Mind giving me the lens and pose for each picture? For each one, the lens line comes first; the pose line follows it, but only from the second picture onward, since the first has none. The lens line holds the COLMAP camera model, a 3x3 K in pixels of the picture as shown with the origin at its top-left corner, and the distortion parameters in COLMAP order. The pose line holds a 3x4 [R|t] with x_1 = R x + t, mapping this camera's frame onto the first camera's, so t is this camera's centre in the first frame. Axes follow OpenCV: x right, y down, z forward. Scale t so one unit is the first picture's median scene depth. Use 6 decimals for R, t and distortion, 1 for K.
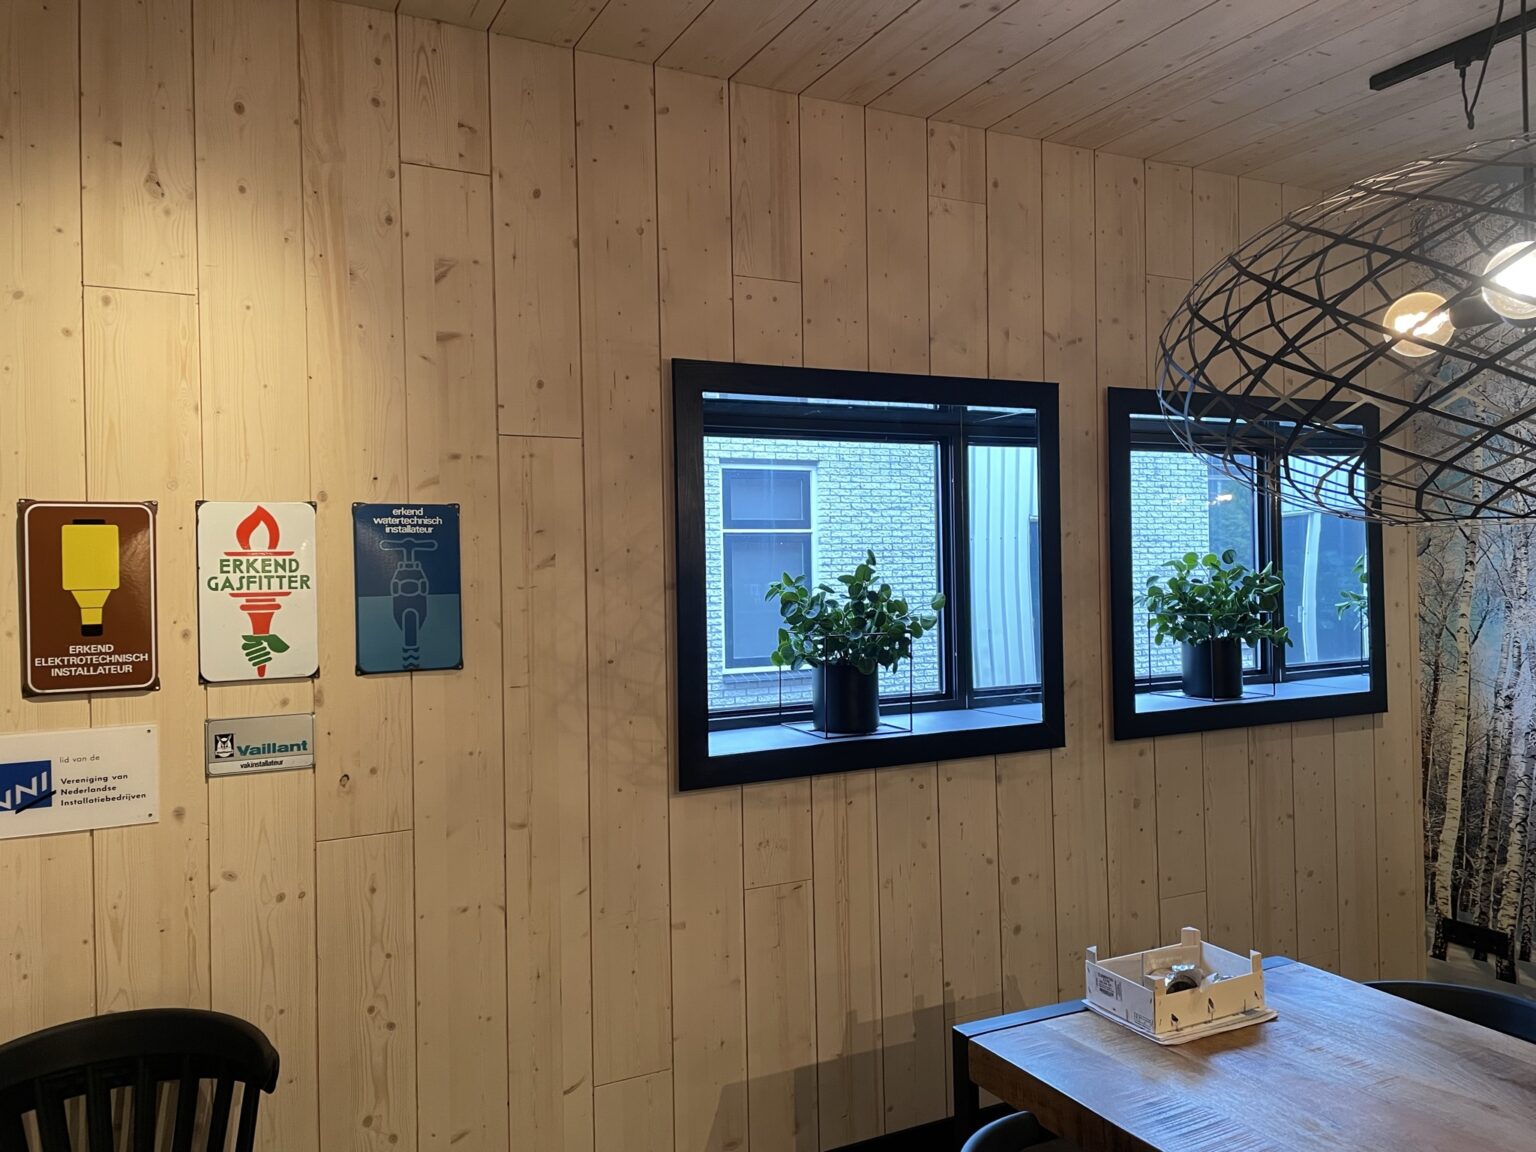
lens RADIAL K [[1160.6, 0, 769.8], [0, 1160.6, 561.1], [0, 0, 1]] dist [0.090254, -0.112665]
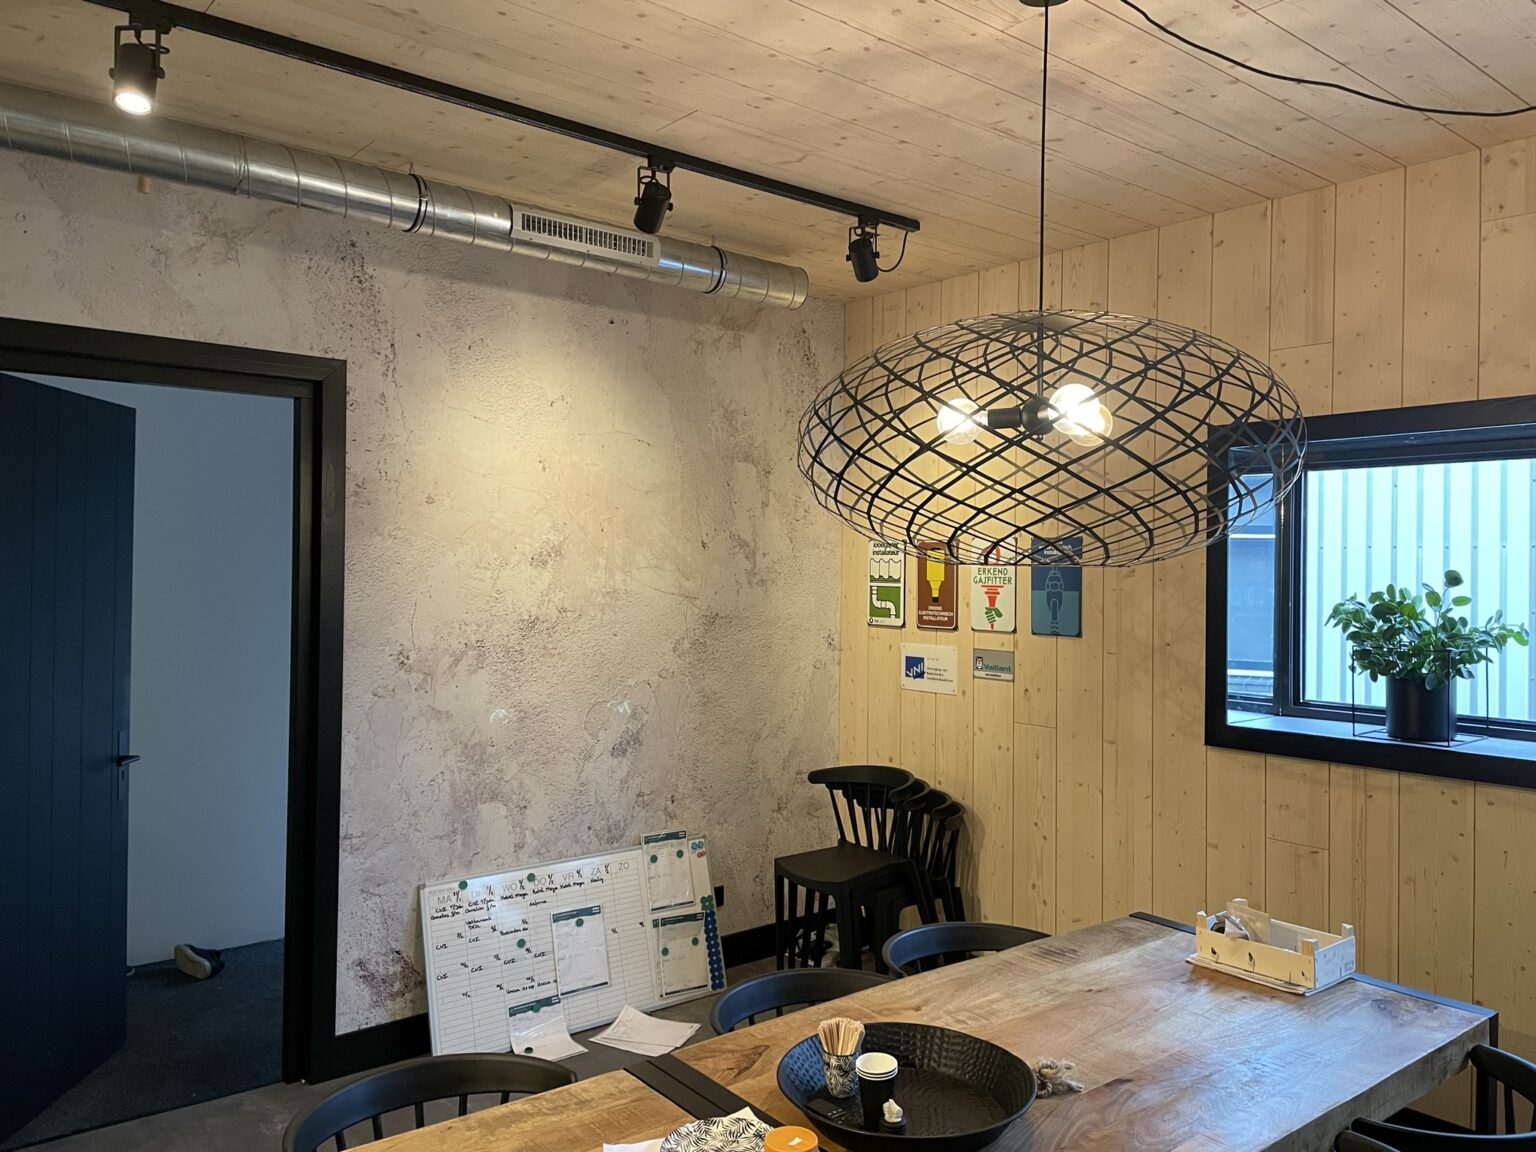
lens RADIAL K [[1160.6, 0, 765.0], [0, 1160.6, 565.5], [0, 0, 1]] dist [0.090254, -0.112665]
pose [[0.206308, 0.018123, -0.978319, 1.150554], [-0.015743, 0.999761, 0.015200, -0.024504], [0.978360, 0.012266, 0.206544, 0.211527]]
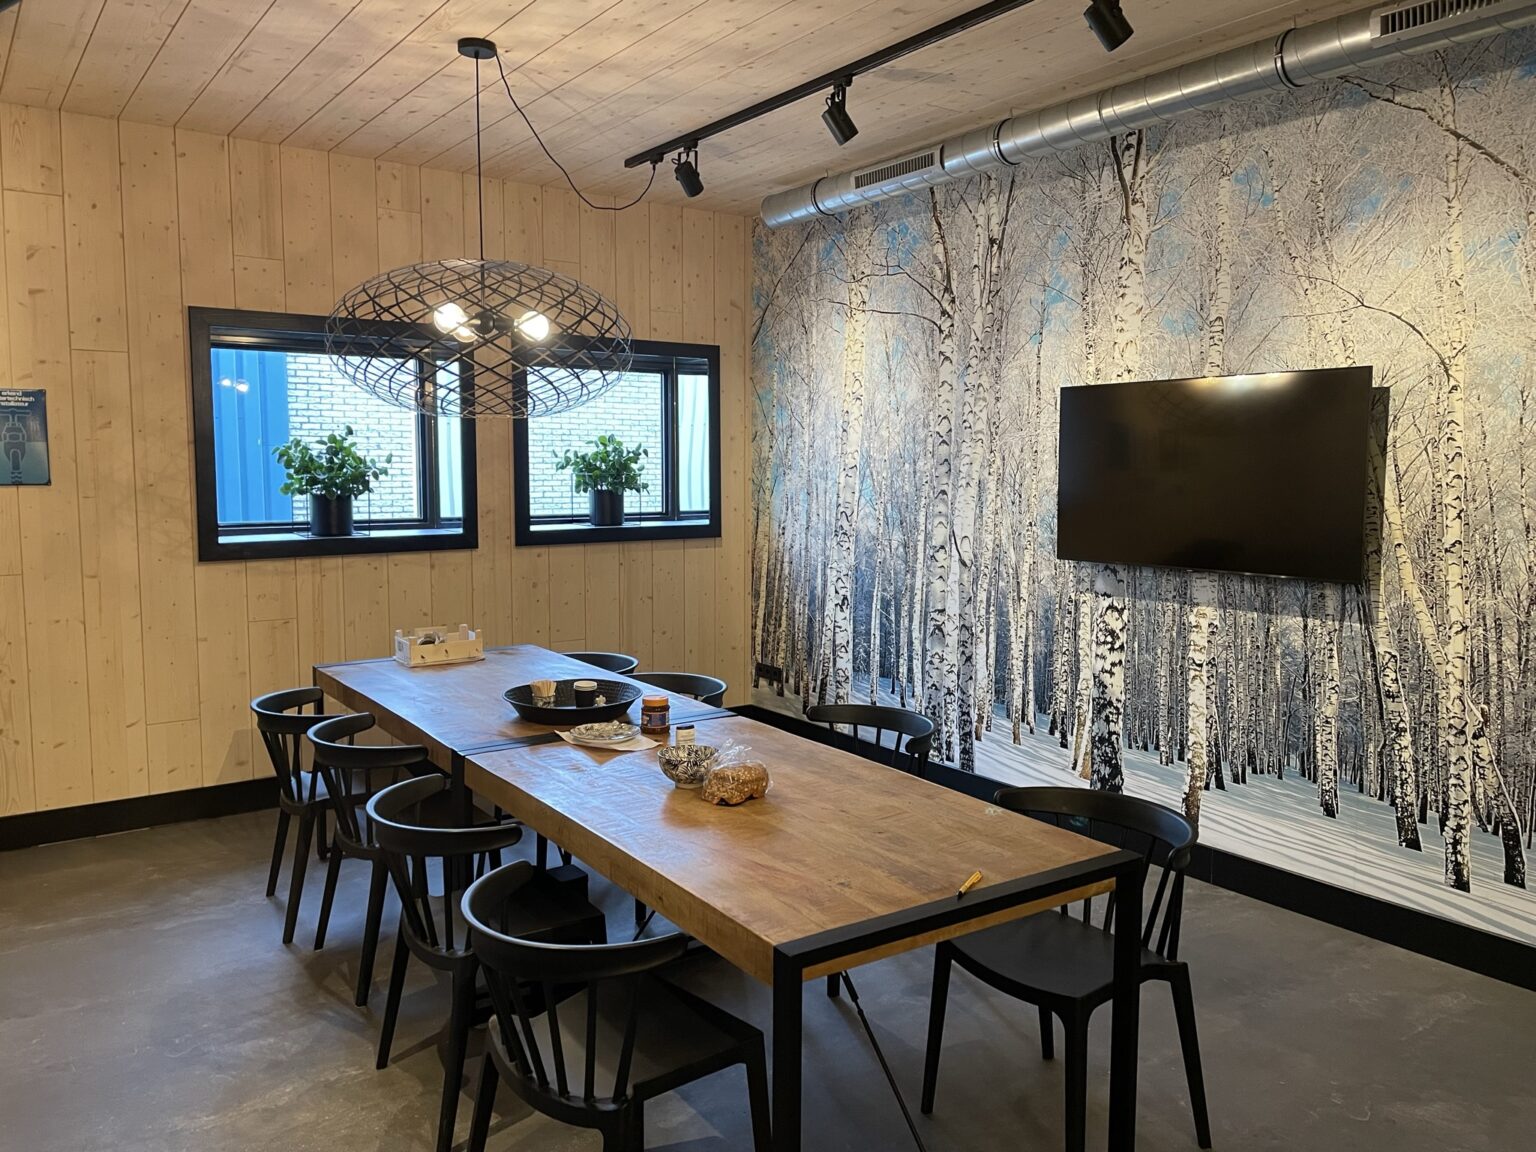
lens RADIAL K [[1160.6, 0, 775.6], [0, 1160.6, 560.1], [0, 0, 1]] dist [0.090254, -0.112665]
pose [[0.988025, 0.009636, 0.153990, 0.494801], [-0.023917, 0.995549, 0.091164, 0.015818], [-0.152426, -0.093755, 0.983858, -0.840379]]
